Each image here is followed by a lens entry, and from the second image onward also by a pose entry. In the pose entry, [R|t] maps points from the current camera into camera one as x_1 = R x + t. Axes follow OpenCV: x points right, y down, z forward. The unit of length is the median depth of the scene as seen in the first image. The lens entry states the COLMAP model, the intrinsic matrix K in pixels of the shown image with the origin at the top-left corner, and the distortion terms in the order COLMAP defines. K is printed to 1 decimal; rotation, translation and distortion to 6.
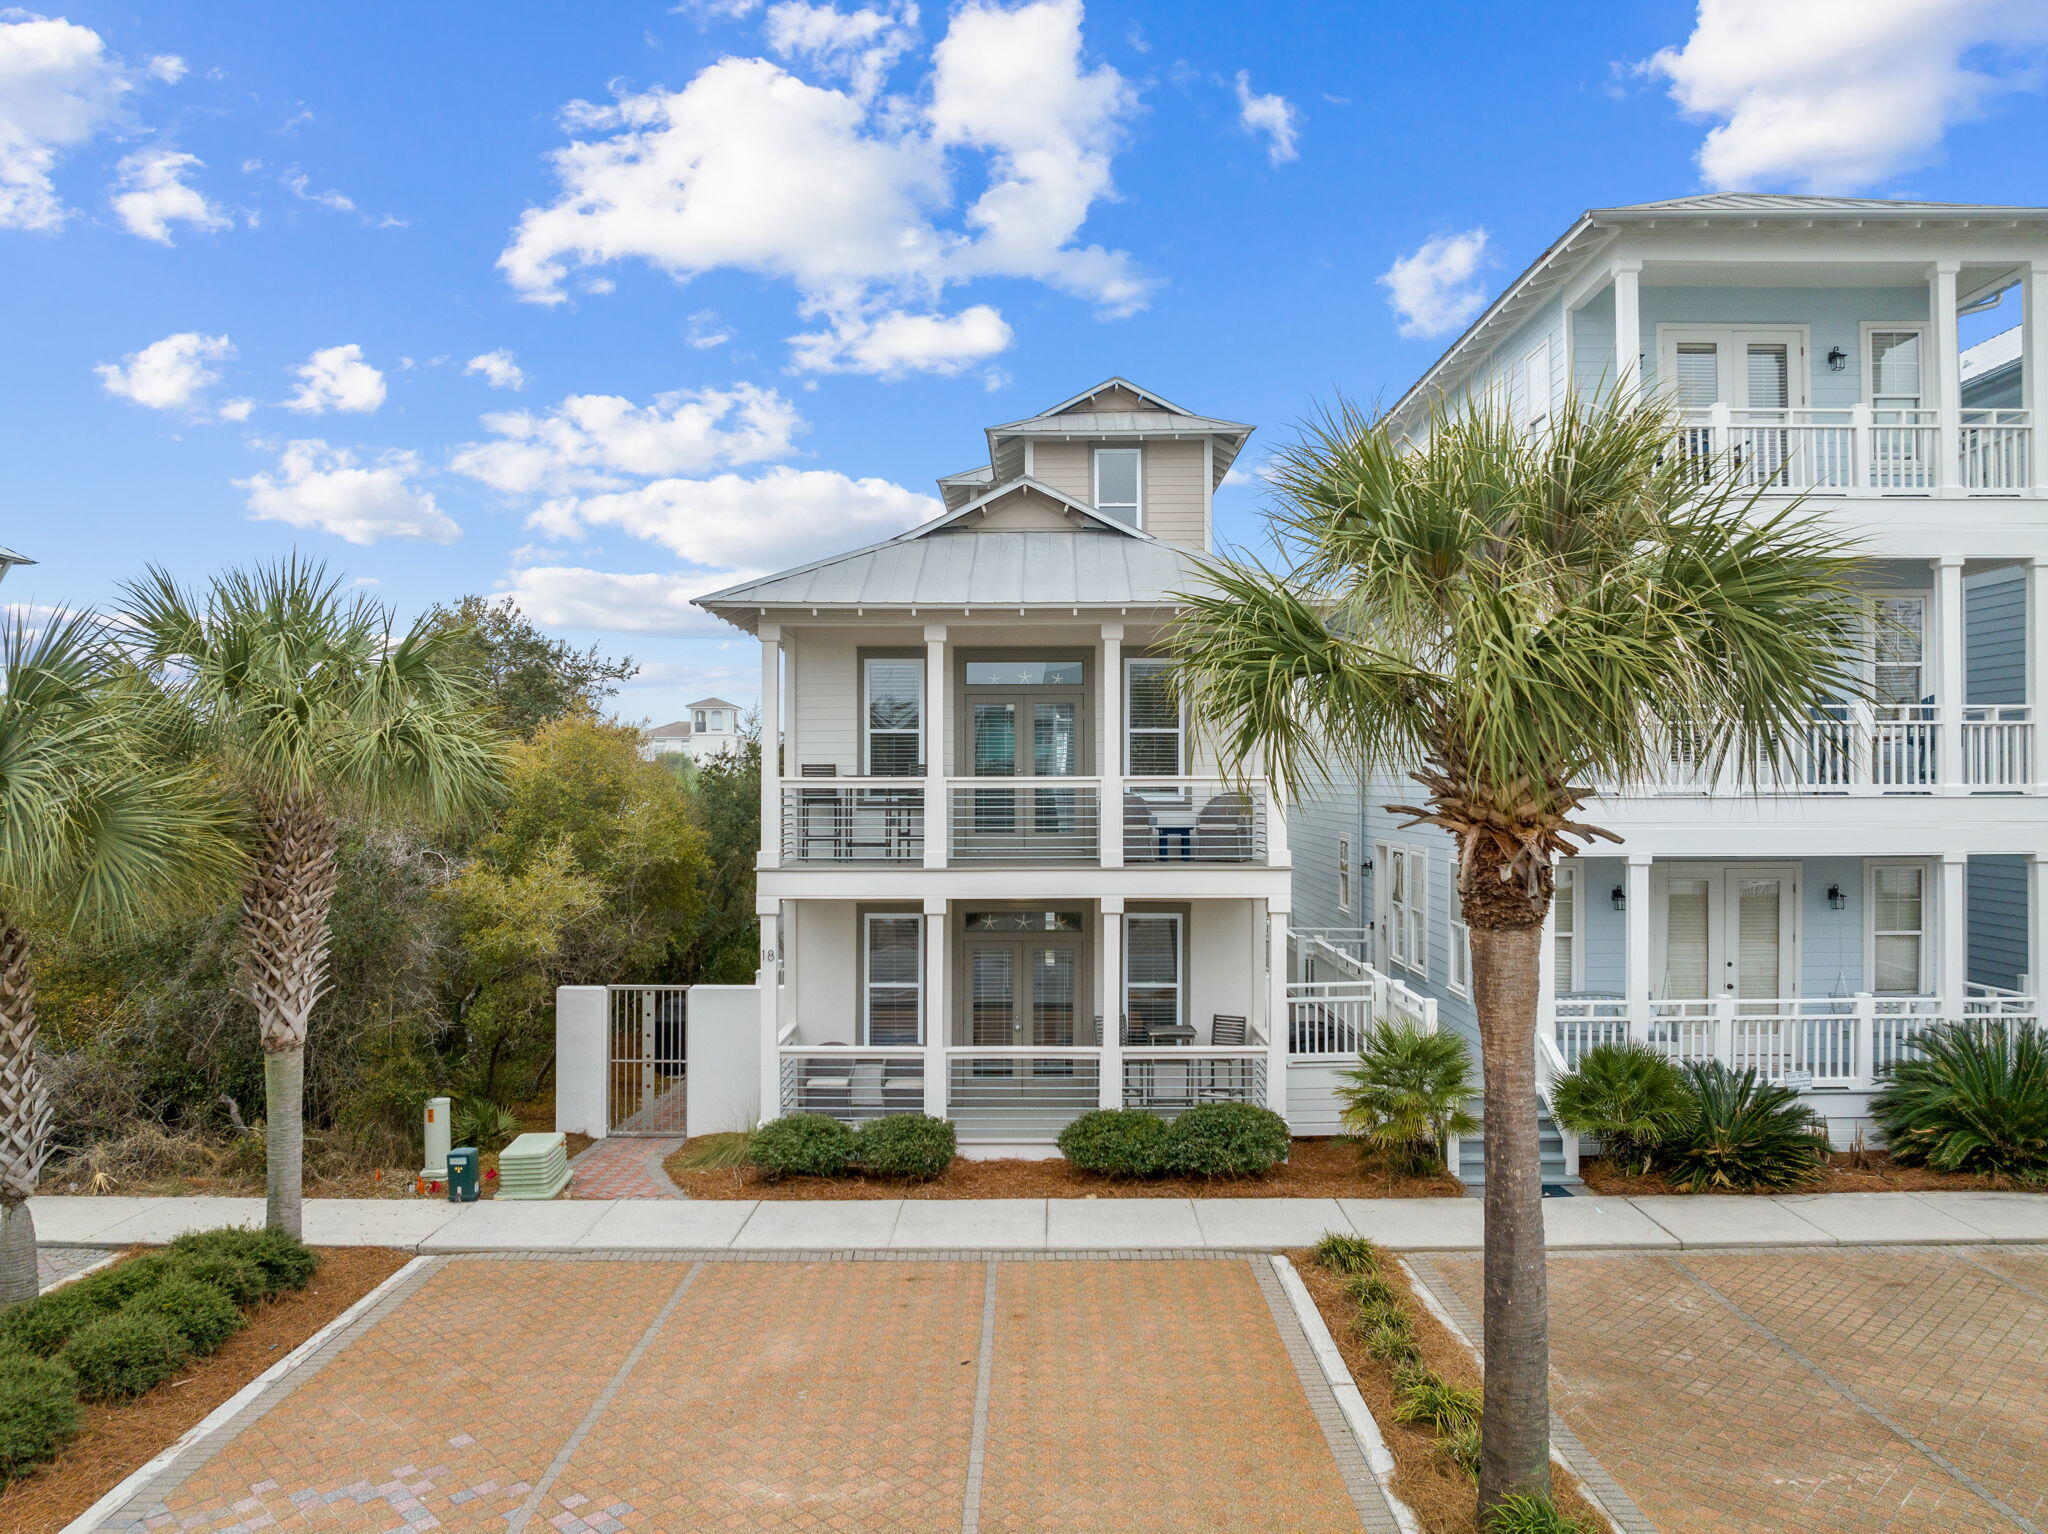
lens RADIAL K [[1440.0, 0, 1028.5], [0, 1440.0, 766.8], [0, 0, 1]] dist [-0.048671, 0.021906]
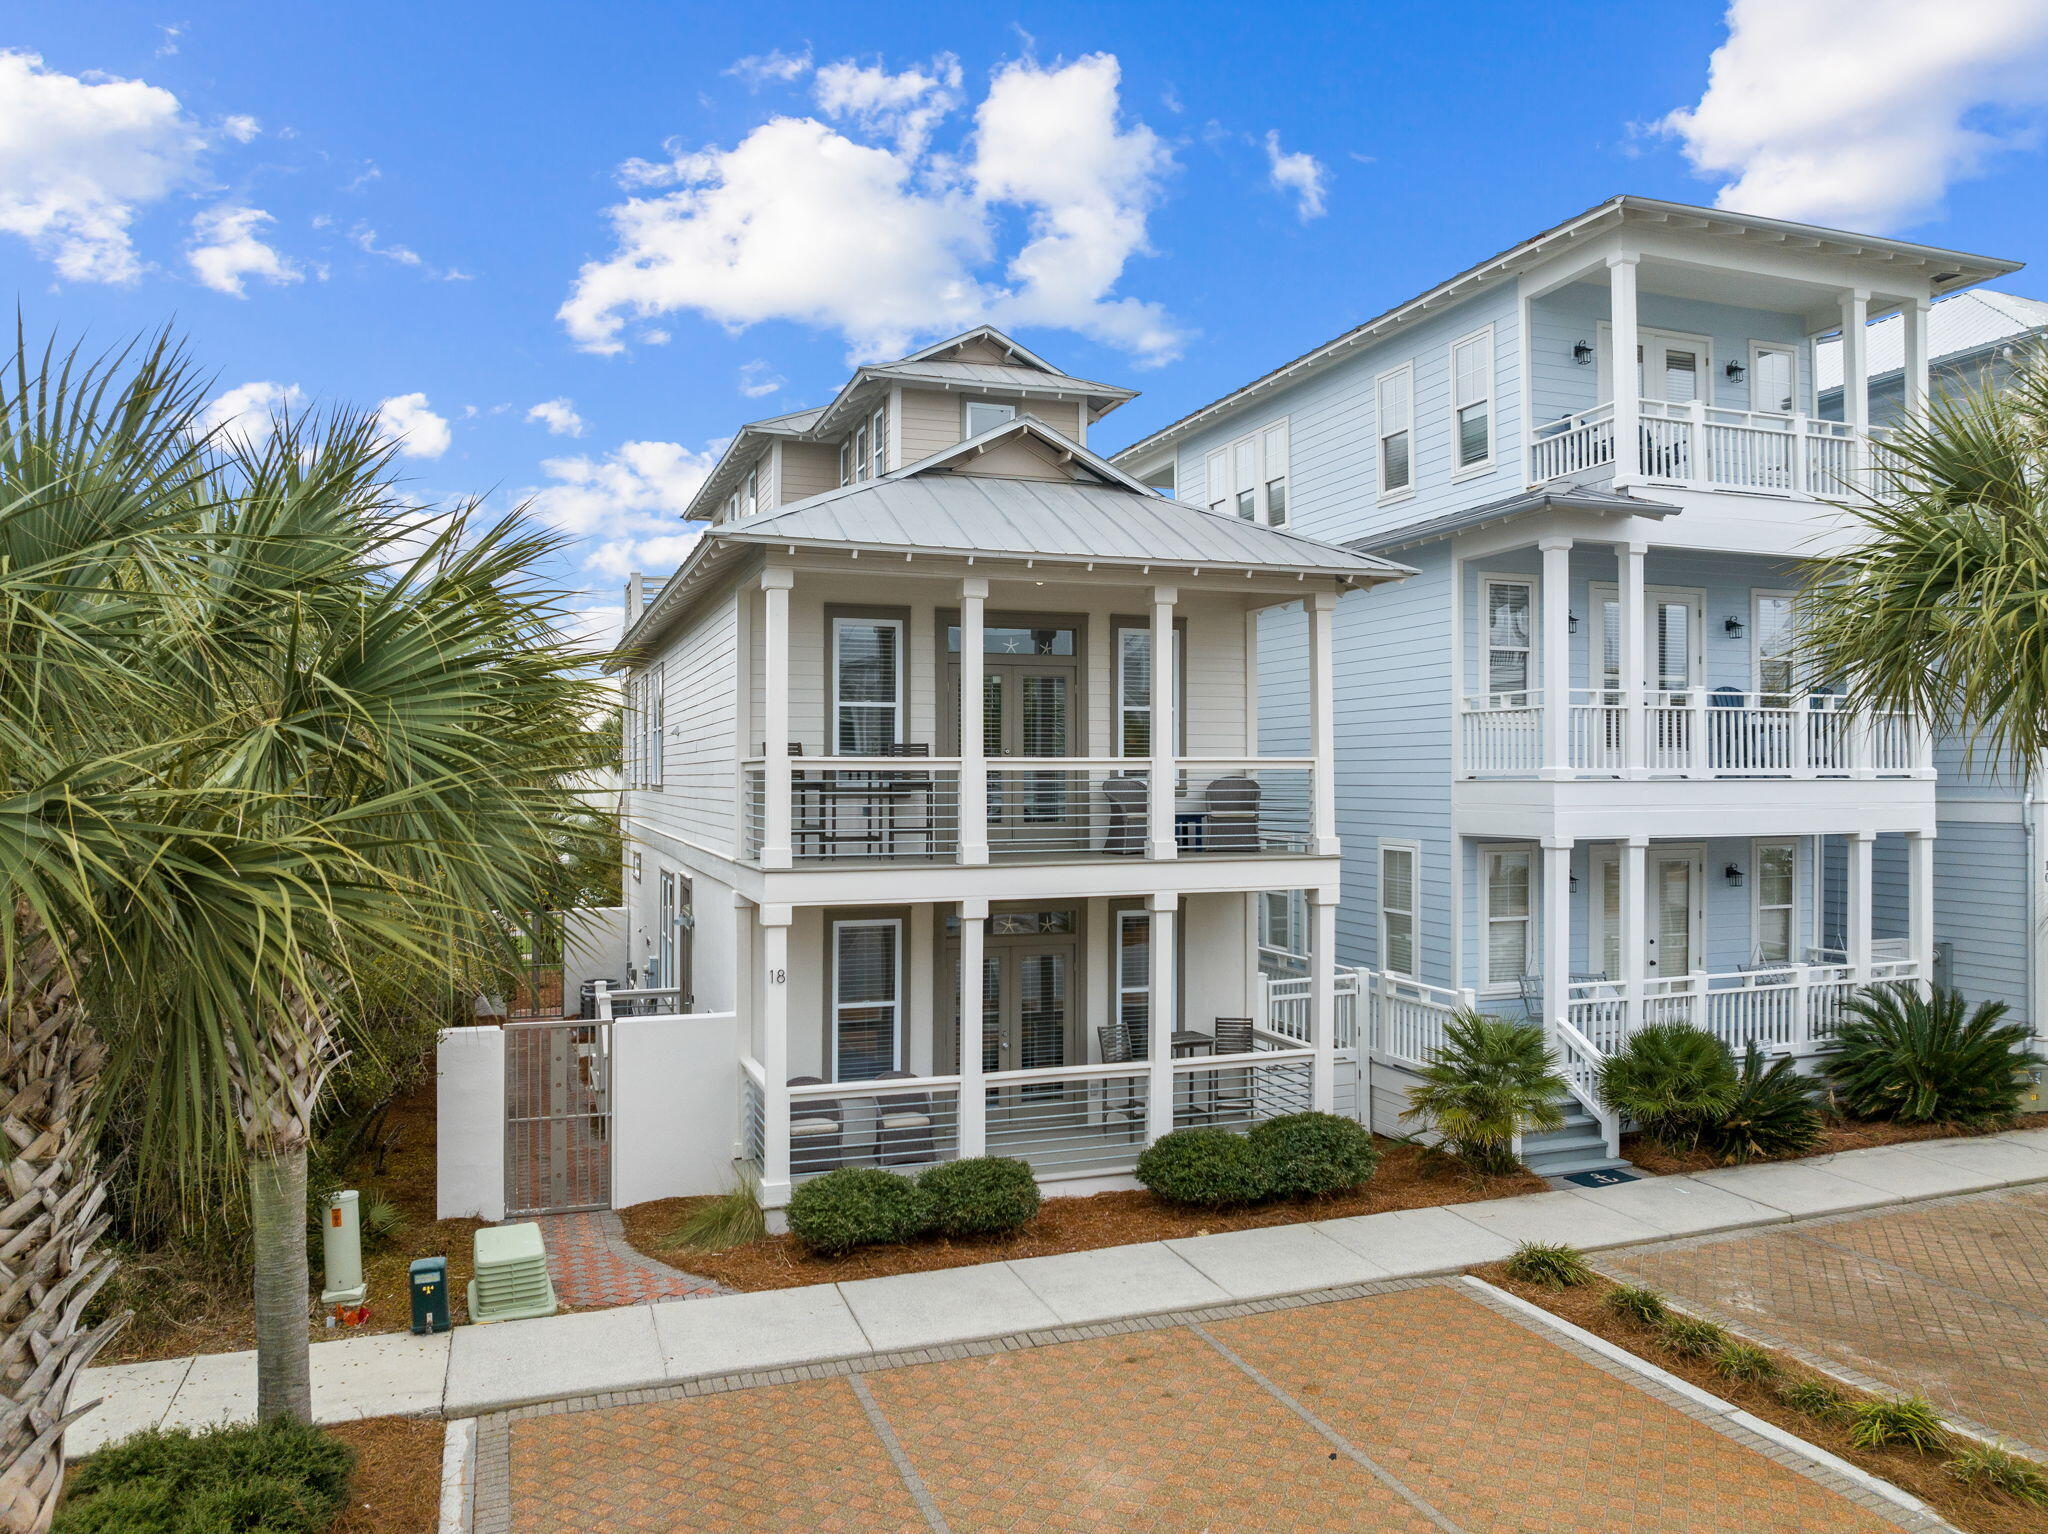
lens RADIAL K [[1440.0, 0, 1022.8], [0, 1440.0, 768.1], [0, 0, 1]] dist [-0.048671, 0.021906]
pose [[0.939329, 0.002146, 0.343010, -0.331399], [-0.002901, 0.999994, 0.001689, 0.012114], [-0.343004, -0.002582, 0.939330, 0.193816]]
